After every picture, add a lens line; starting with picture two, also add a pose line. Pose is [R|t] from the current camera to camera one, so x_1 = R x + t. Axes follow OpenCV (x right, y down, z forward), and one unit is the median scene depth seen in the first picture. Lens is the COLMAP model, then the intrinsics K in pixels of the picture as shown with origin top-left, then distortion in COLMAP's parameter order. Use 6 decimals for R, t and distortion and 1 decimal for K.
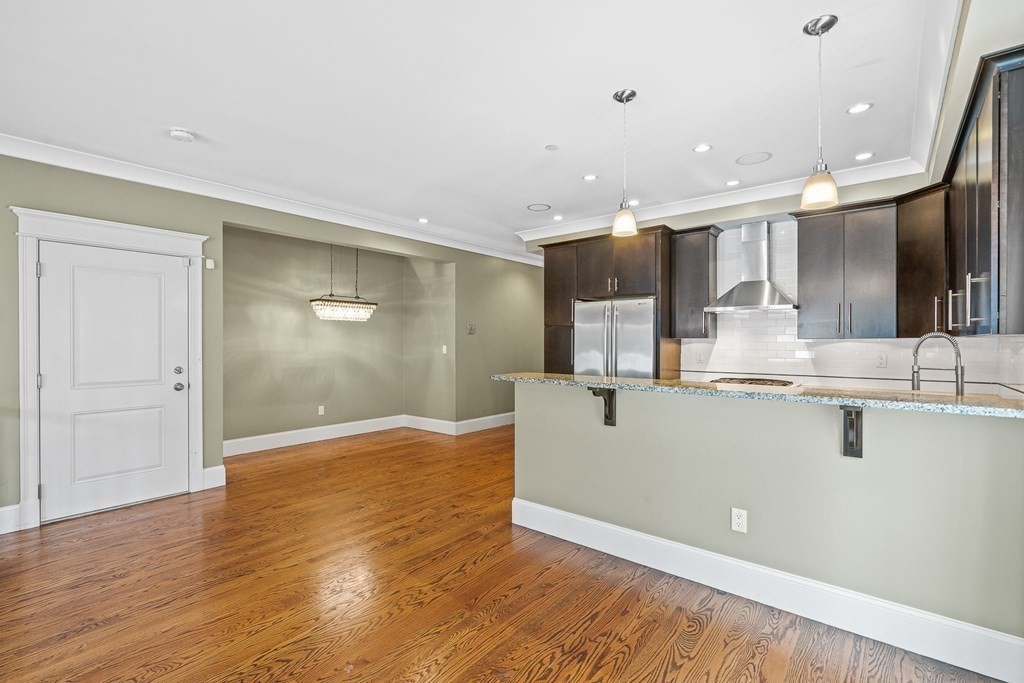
lens RADIAL K [[466.7, 0, 507.7], [0, 466.7, 344.0], [0, 0, 1]] dist [0.002796, 0.000282]
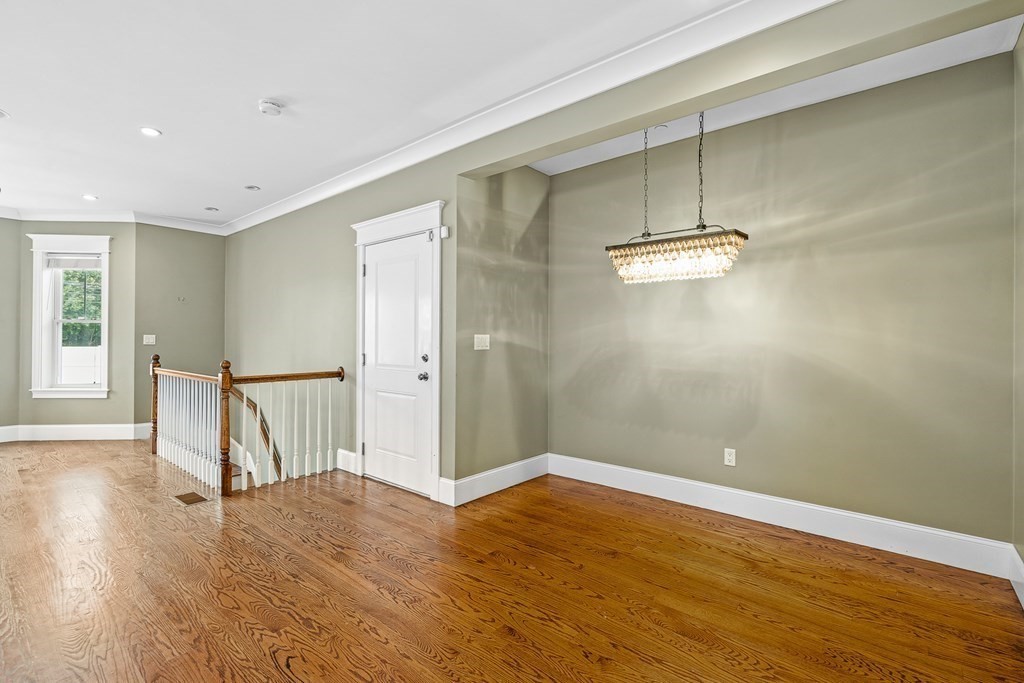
lens RADIAL K [[465.2, 0, 509.2], [0, 465.2, 337.9], [0, 0, 1]] dist [-0.004258, 0.000350]
pose [[-0.006103, -0.003519, -0.999975, 0.151124], [-0.009275, 0.999951, -0.003462, 0.014284], [0.999938, 0.009253, -0.006135, 0.902905]]
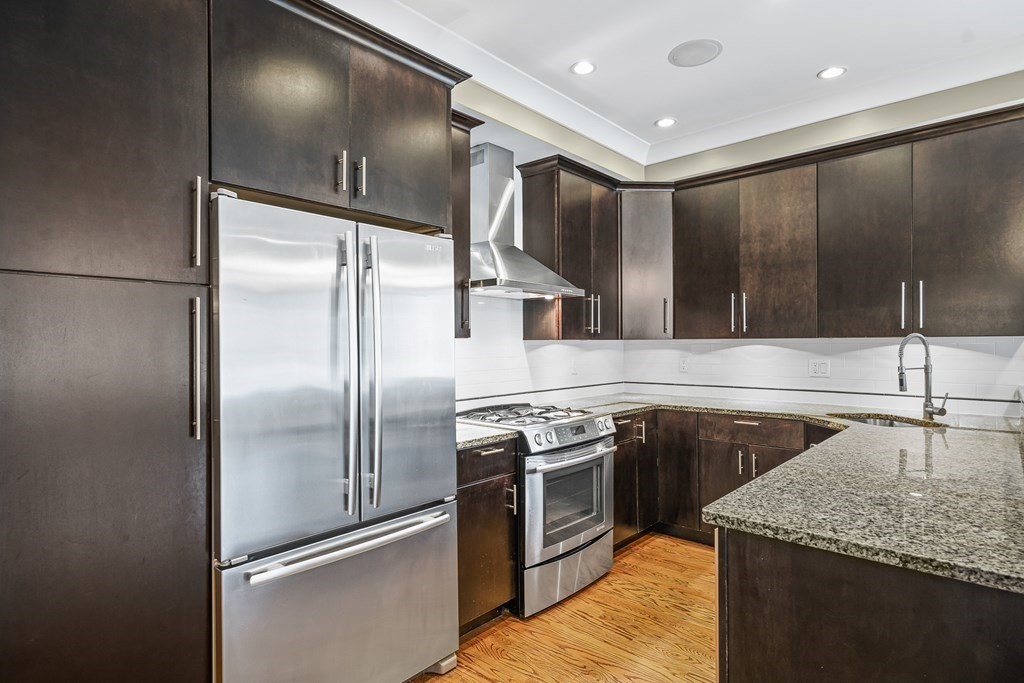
lens RADIAL K [[535.3, 0, 510.2], [0, 535.3, 342.8], [0, 0, 1]] dist [0.000961, 0.000368]
pose [[0.045796, 0.001661, 0.998949, -0.142649], [0.010297, 0.999945, -0.002135, -0.004690], [-0.998898, 0.010384, 0.045776, 0.837264]]
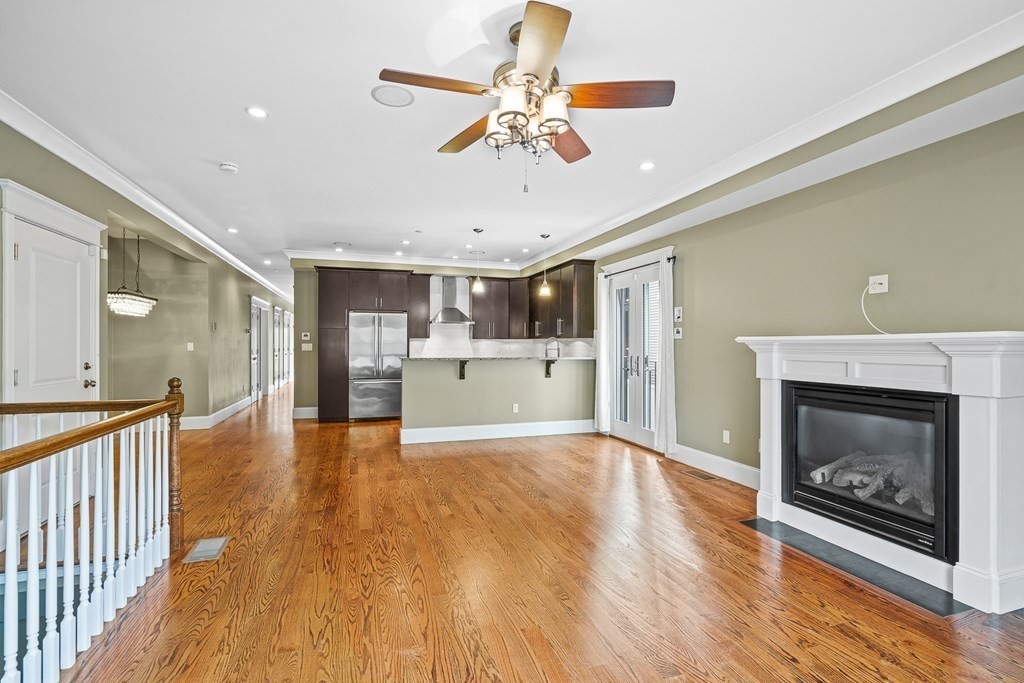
lens RADIAL K [[470.6, 0, 513.7], [0, 470.6, 344.2], [0, 0, 1]] dist [-0.005178, -0.000029]
pose [[0.524307, -0.000117, 0.851529, -0.815990], [0.002039, 0.999997, -0.001117, 0.011174], [-0.851527, 0.002322, 0.524306, -0.171346]]
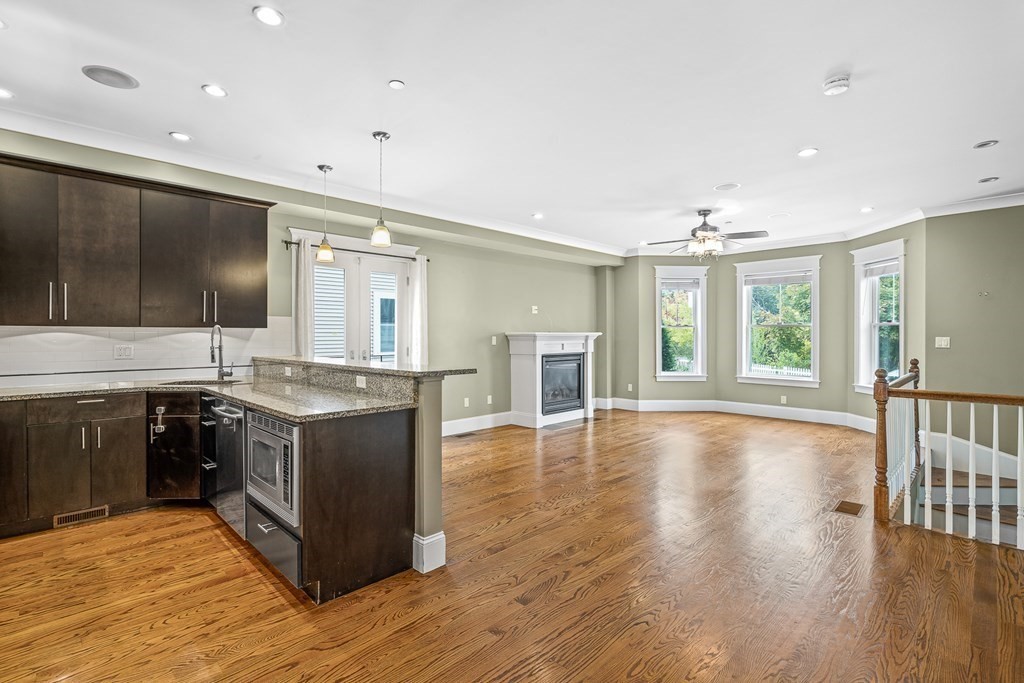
lens RADIAL K [[476.6, 0, 513.3], [0, 476.6, 333.6], [0, 0, 1]] dist [-0.002352, 0.000986]
pose [[-0.995817, 0.001053, 0.091360, -0.113779], [0.001249, 0.999997, 0.002084, 0.001198], [-0.091358, 0.002190, -0.995816, 1.155825]]
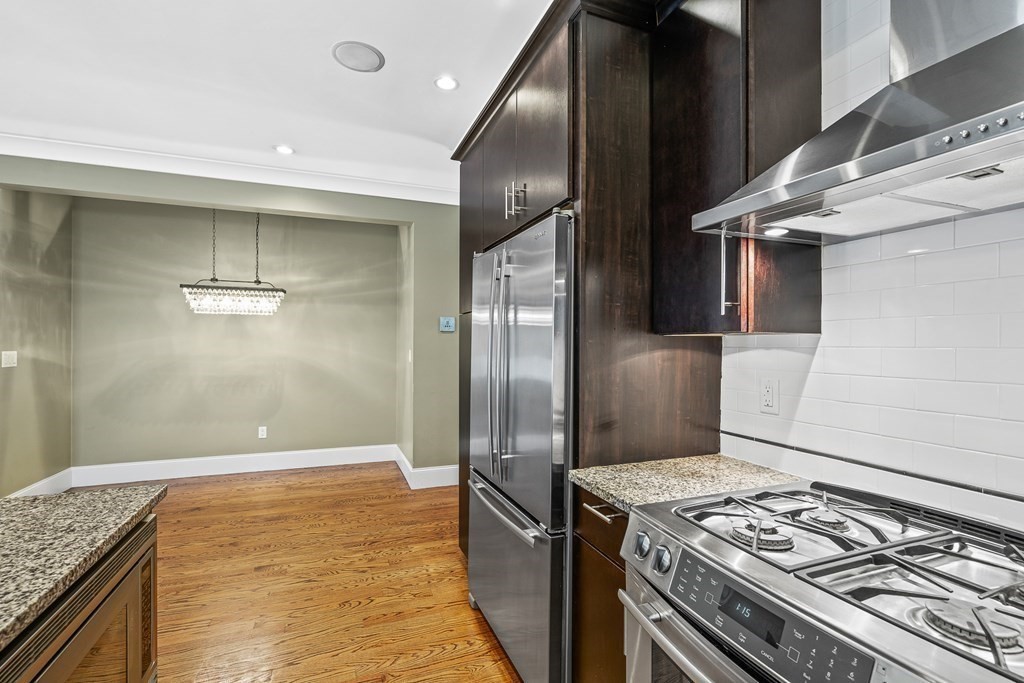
lens RADIAL K [[466.7, 0, 507.7], [0, 466.7, 344.0], [0, 0, 1]] dist [0.002796, 0.000282]
pose [[0.871281, 0.001919, -0.490780, 0.402375], [-0.005347, 0.999970, -0.005583, -0.002914], [0.490755, 0.007489, 0.871266, 0.626681]]
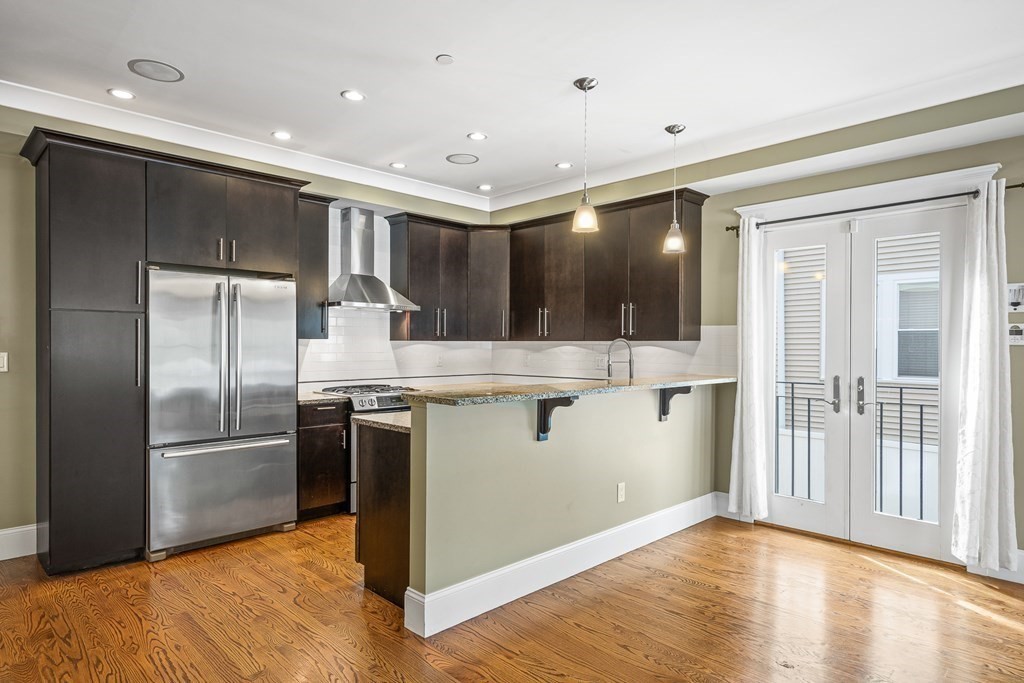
lens RADIAL K [[589.5, 0, 512.7], [0, 589.5, 349.1], [0, 0, 1]] dist [0.007180, 0.001720]
pose [[0.099514, -0.007801, 0.995006, -0.489691], [0.001539, 0.999969, 0.007685, -0.002105], [-0.995035, 0.000767, 0.099522, 0.527594]]
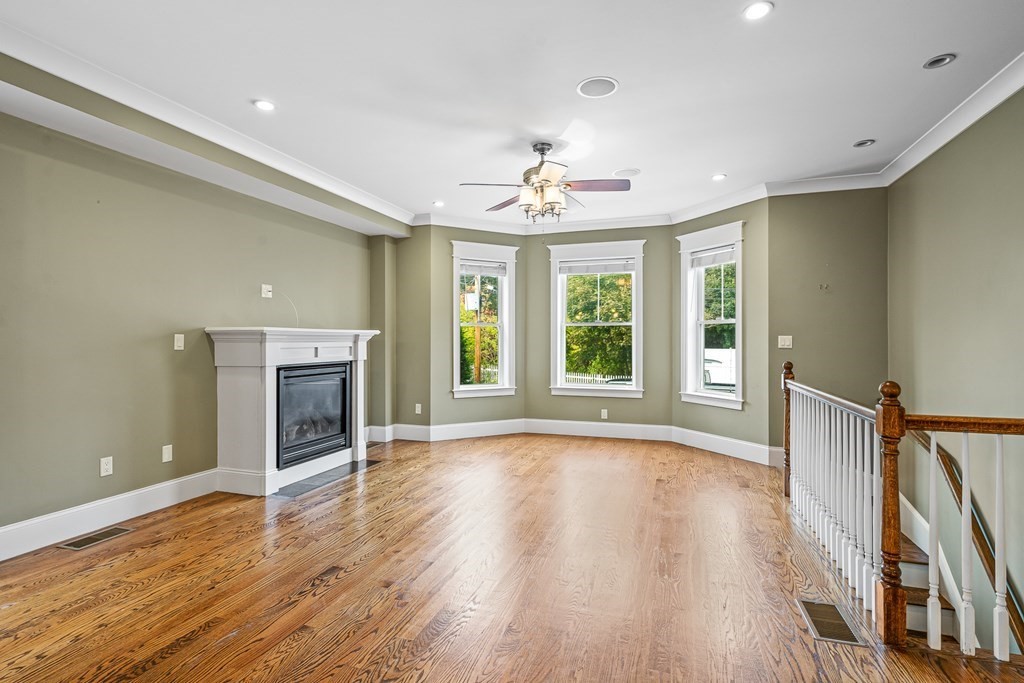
lens RADIAL K [[500.8, 0, 511.6], [0, 500.8, 336.3], [0, 0, 1]] dist [-0.000179, 0.000171]
pose [[-0.932115, -0.002326, -0.362156, -0.131461], [-0.001174, 0.999994, -0.003401, 0.016647], [0.362161, -0.002745, -0.932111, 0.727707]]
